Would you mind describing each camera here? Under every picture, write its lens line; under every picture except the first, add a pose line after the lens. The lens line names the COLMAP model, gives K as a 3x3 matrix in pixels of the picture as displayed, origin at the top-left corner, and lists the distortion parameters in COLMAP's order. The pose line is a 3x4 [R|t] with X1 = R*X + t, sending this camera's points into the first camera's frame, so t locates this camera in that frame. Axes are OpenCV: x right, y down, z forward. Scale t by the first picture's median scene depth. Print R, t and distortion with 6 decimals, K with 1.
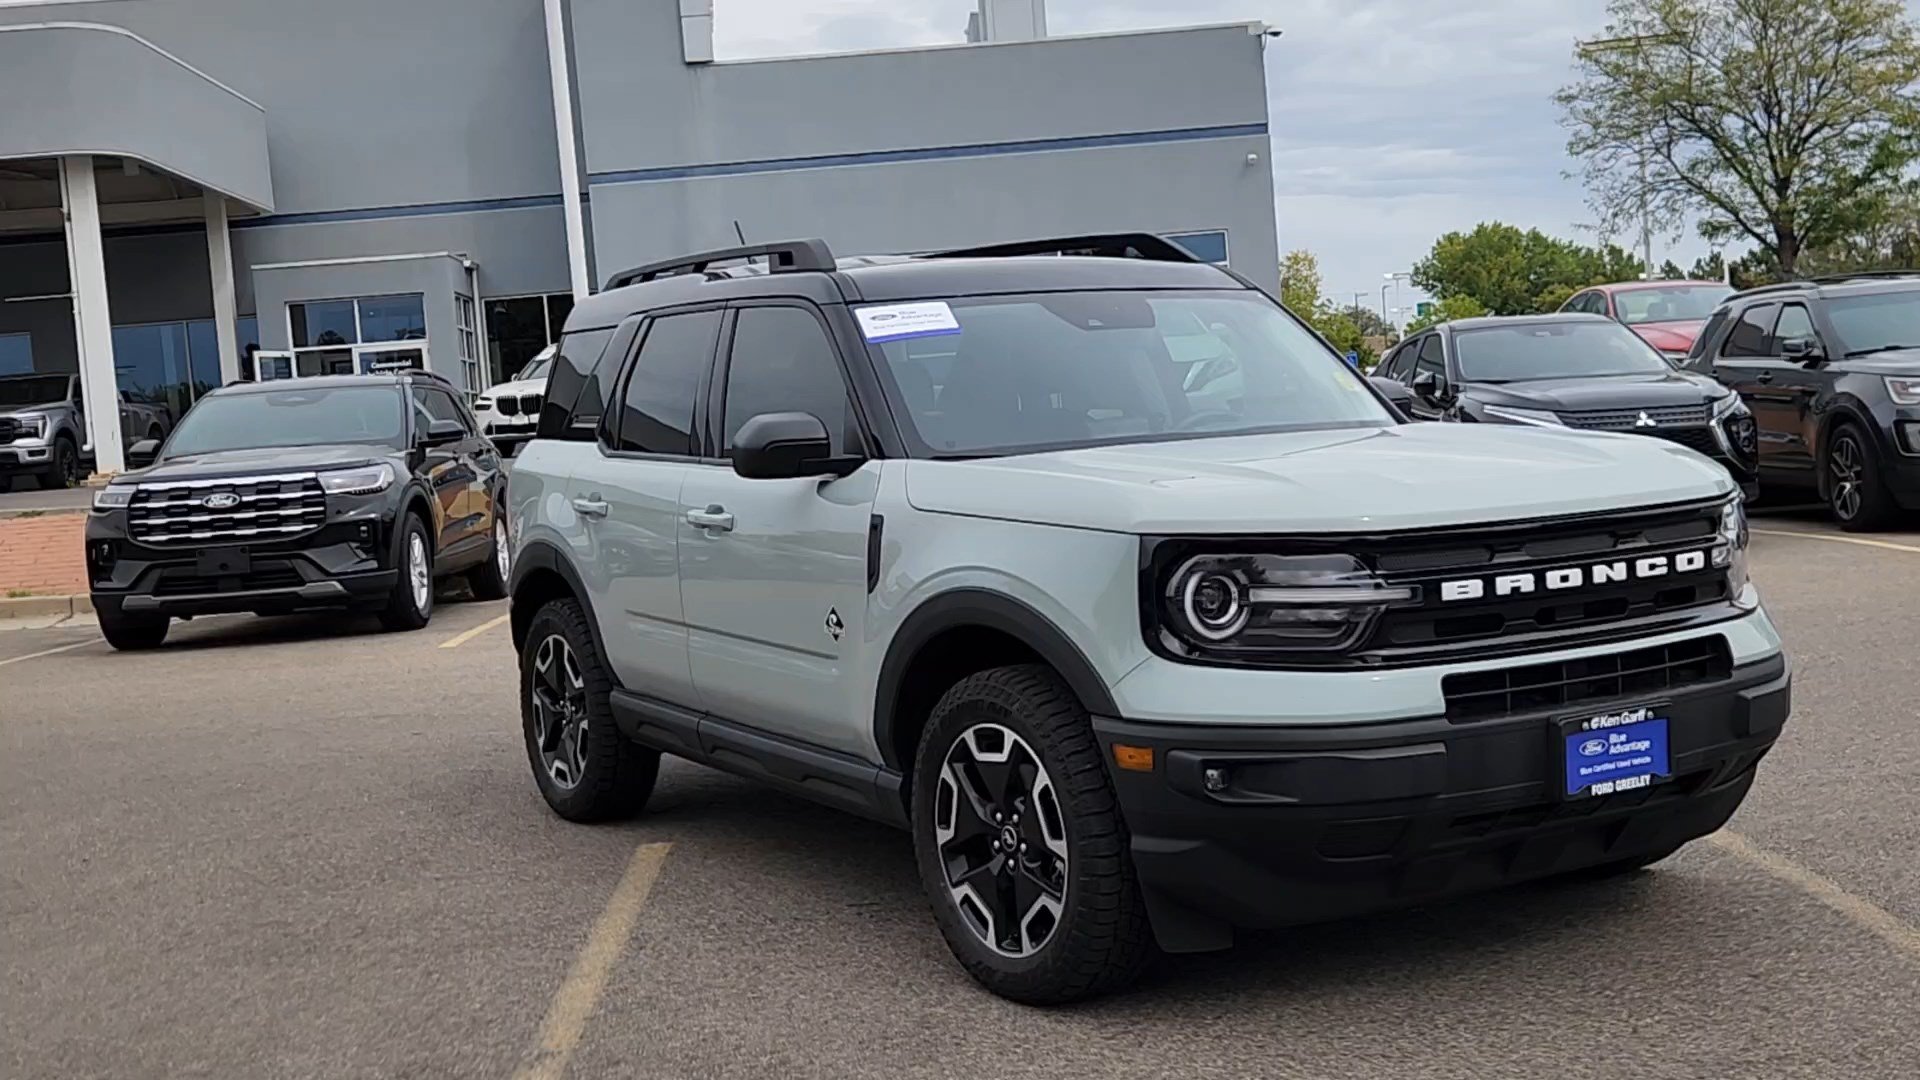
lens RADIAL K [[2144.3, 0, 942.1], [0, 2144.3, 555.5], [0, 0, 1]] dist [0.028917, 0.000000]
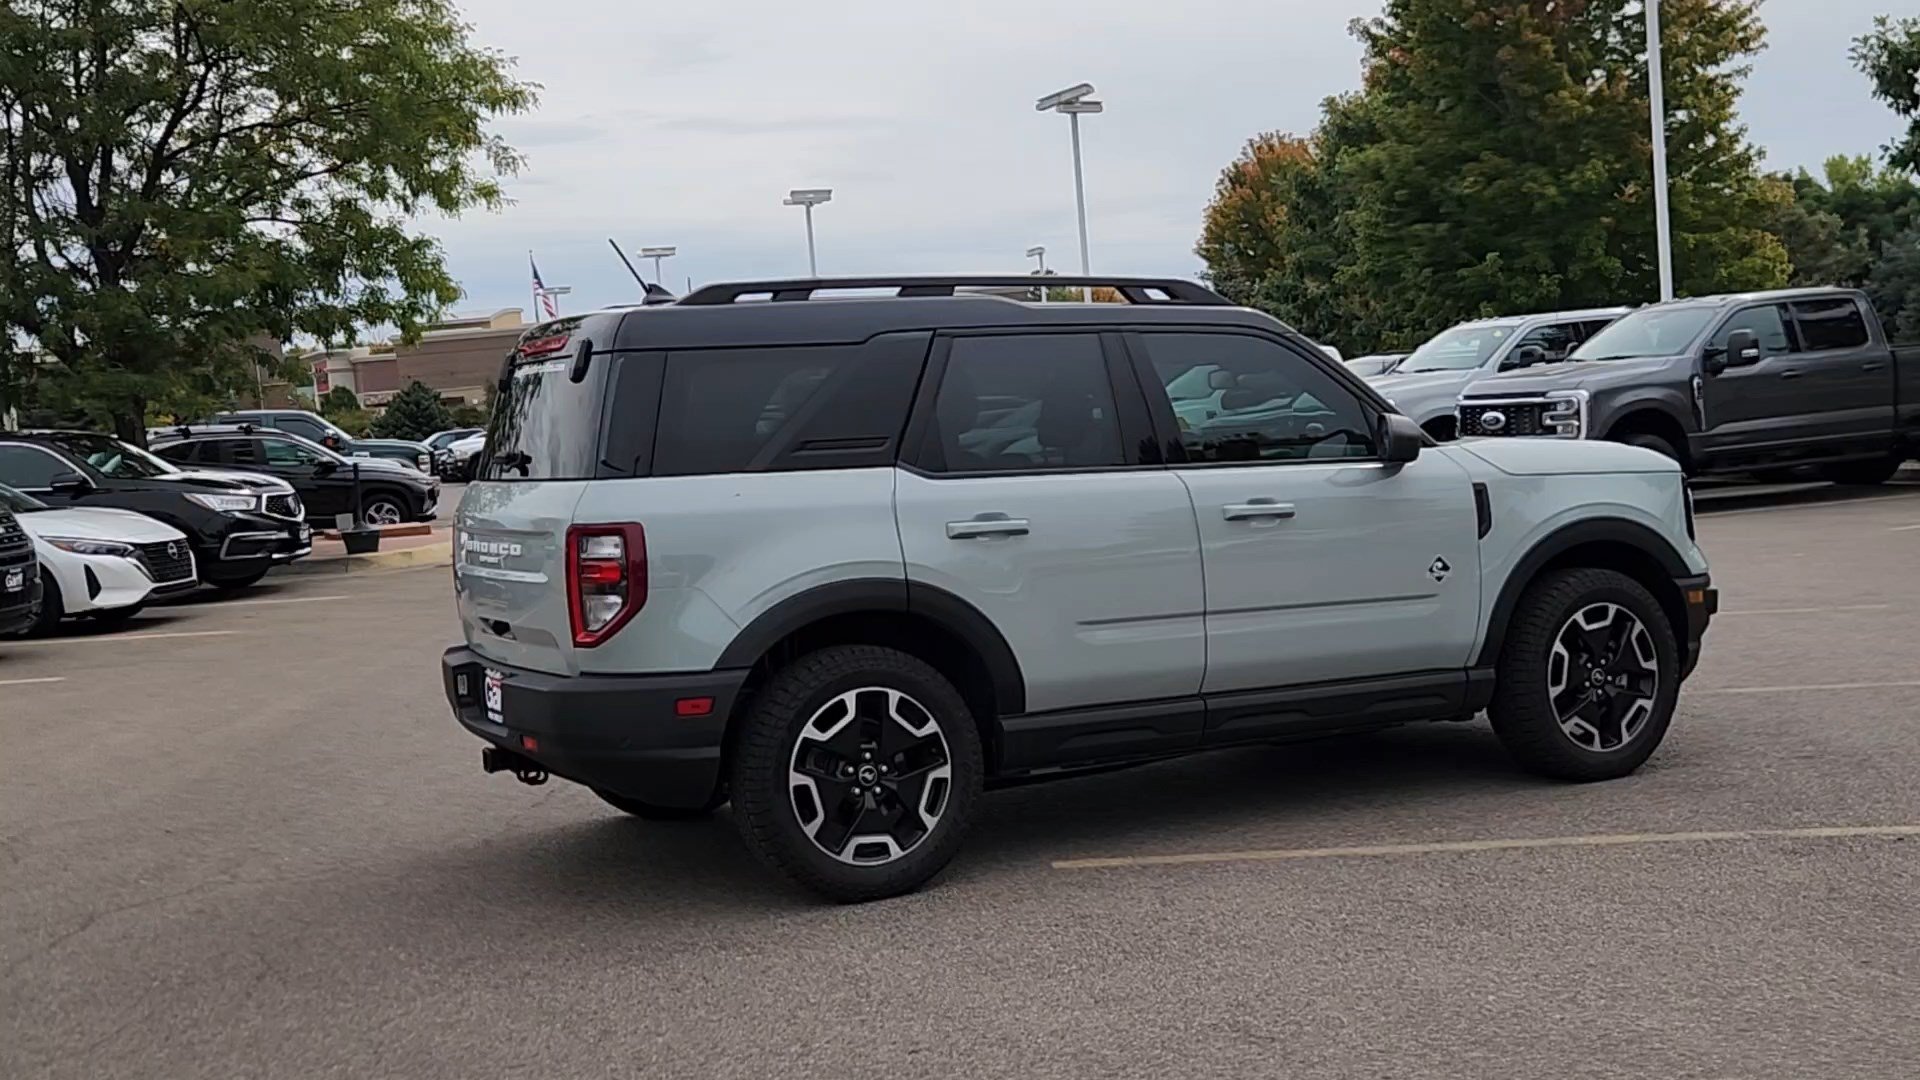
lens RADIAL K [[2144.3, 0, 946.2], [0, 2144.3, 543.7], [0, 0, 1]] dist [0.028917, 0.000000]
pose [[0.066651, -0.004810, 0.997765, -1.566200], [0.128390, 0.991716, -0.003796, -0.020330], [-0.989481, 0.128356, 0.066717, 1.348055]]
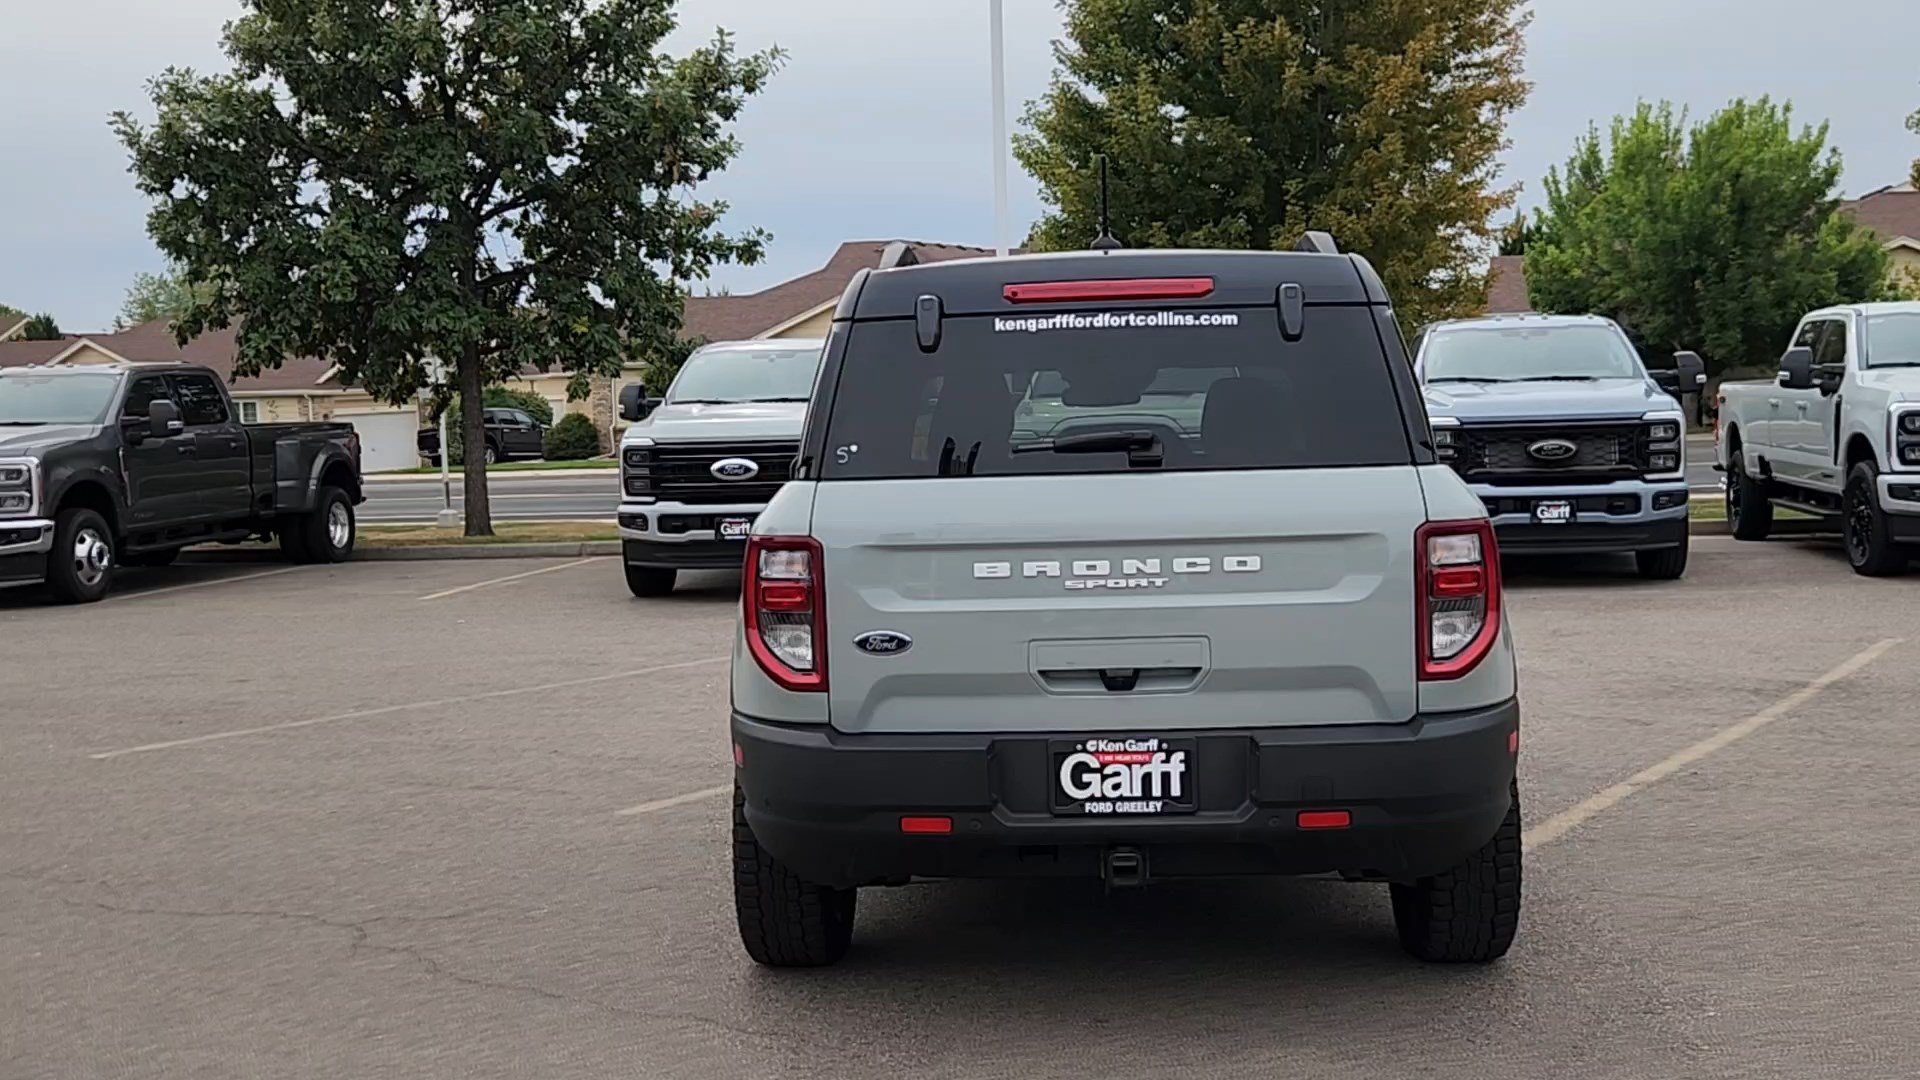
lens RADIAL K [[2151.3, 0, 944.3], [0, 2151.3, 525.8], [0, 0, 1]] dist [0.029195, 0.000000]
pose [[-0.823834, 0.052735, 0.564372, -0.686630], [0.116473, 0.990166, 0.077498, -0.165503], [-0.554735, 0.129580, -0.821875, 2.589289]]
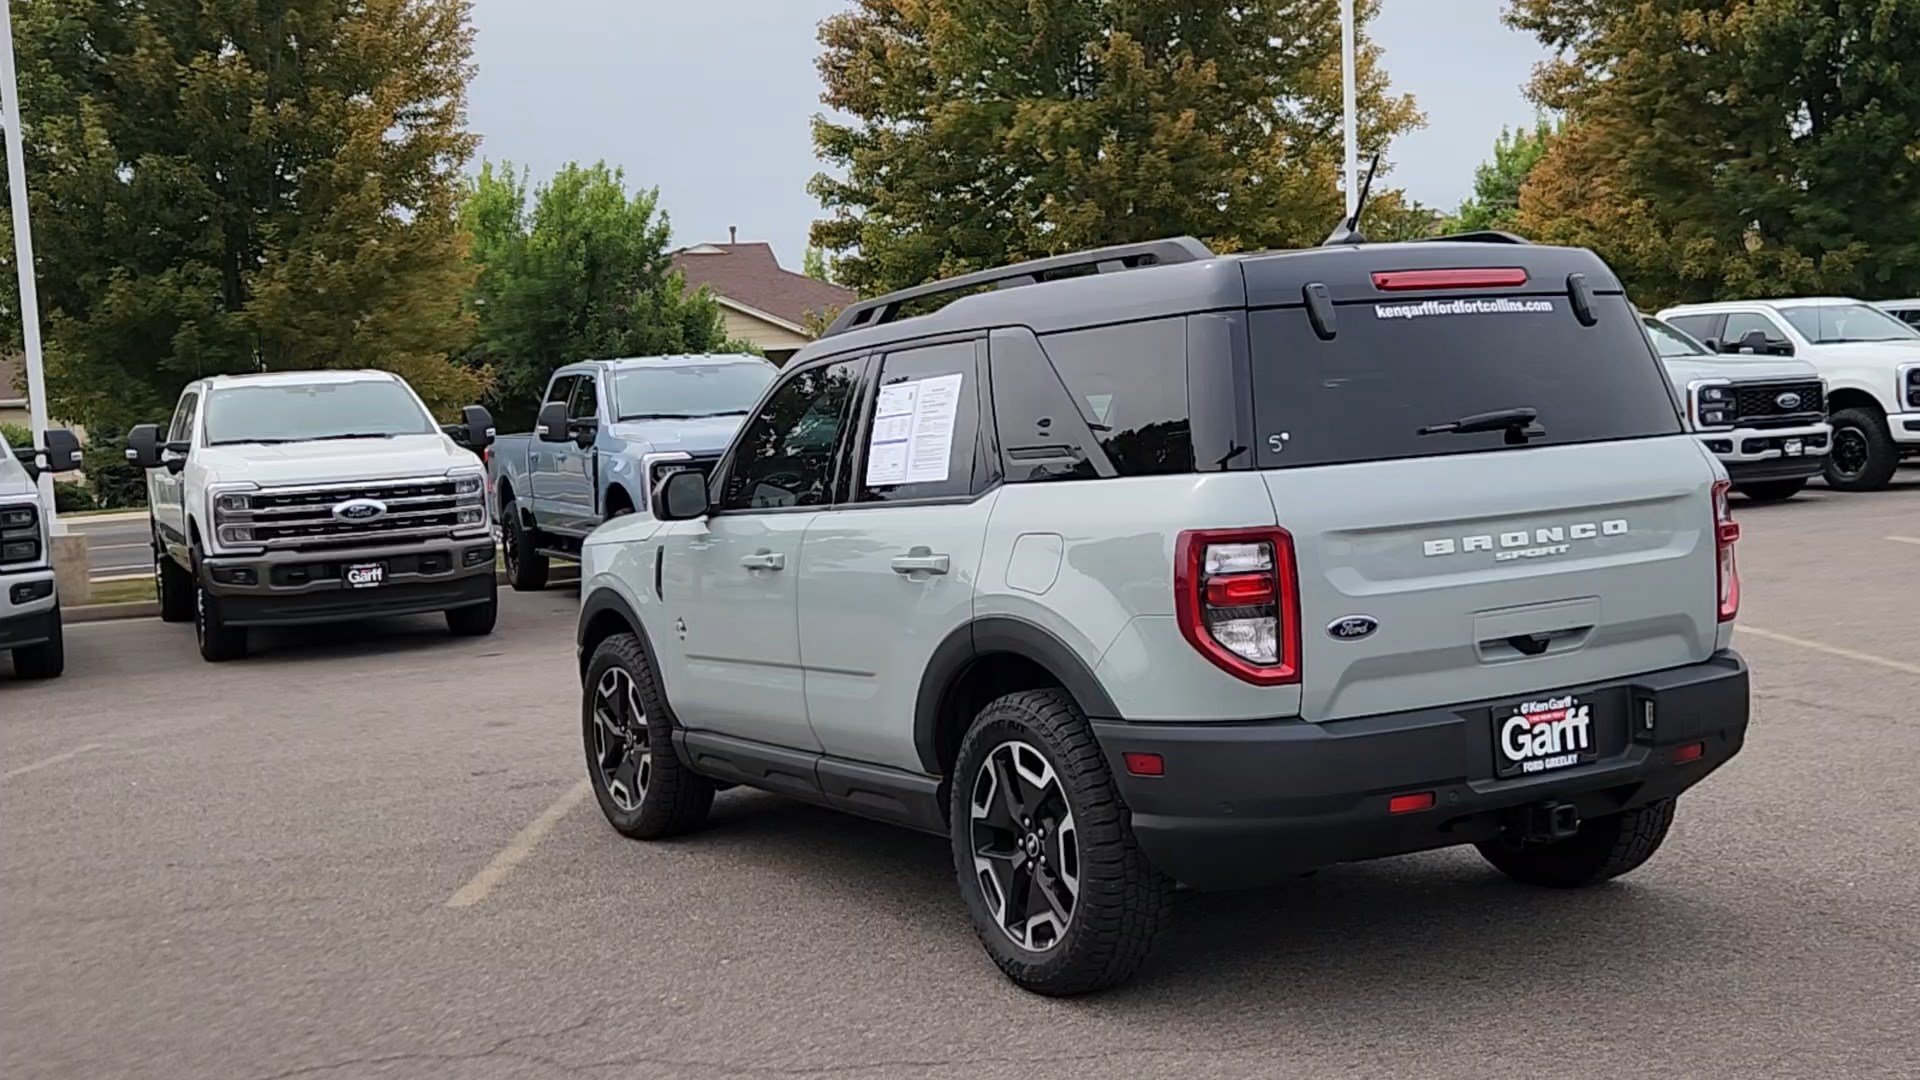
lens RADIAL K [[2151.3, 0, 943.3], [0, 2151.3, 523.4], [0, 0, 1]] dist [0.029195, 0.000000]
pose [[-0.992368, 0.120122, 0.027870, 0.061157], [0.122619, 0.985197, 0.119794, -0.228206], [-0.013068, 0.122297, -0.992408, 2.778727]]
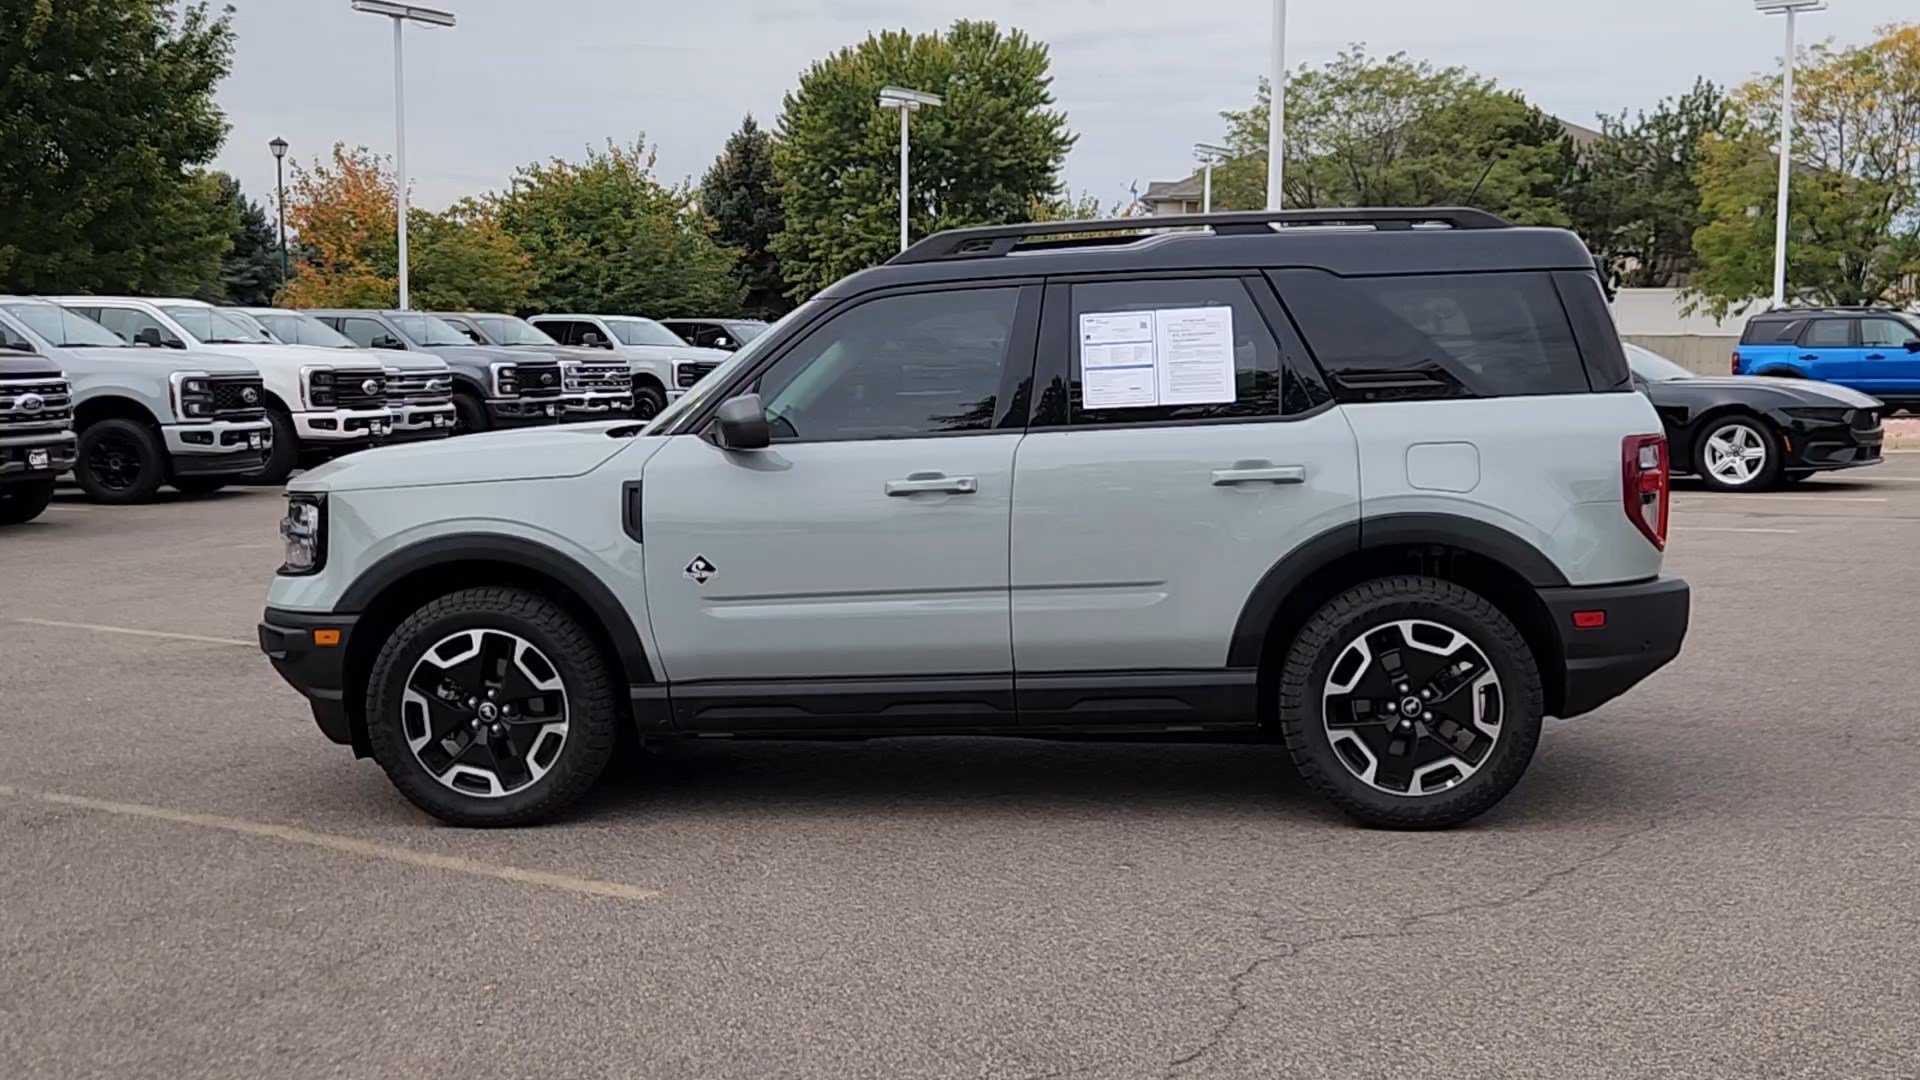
lens RADIAL K [[2151.3, 0, 948.3], [0, 2151.3, 539.6], [0, 0, 1]] dist [0.029195, 0.000000]
pose [[-0.584762, 0.140665, -0.798916, 1.277020], [-0.006892, 0.983954, 0.178289, -0.260372], [0.811176, 0.109763, -0.574409, 2.210499]]
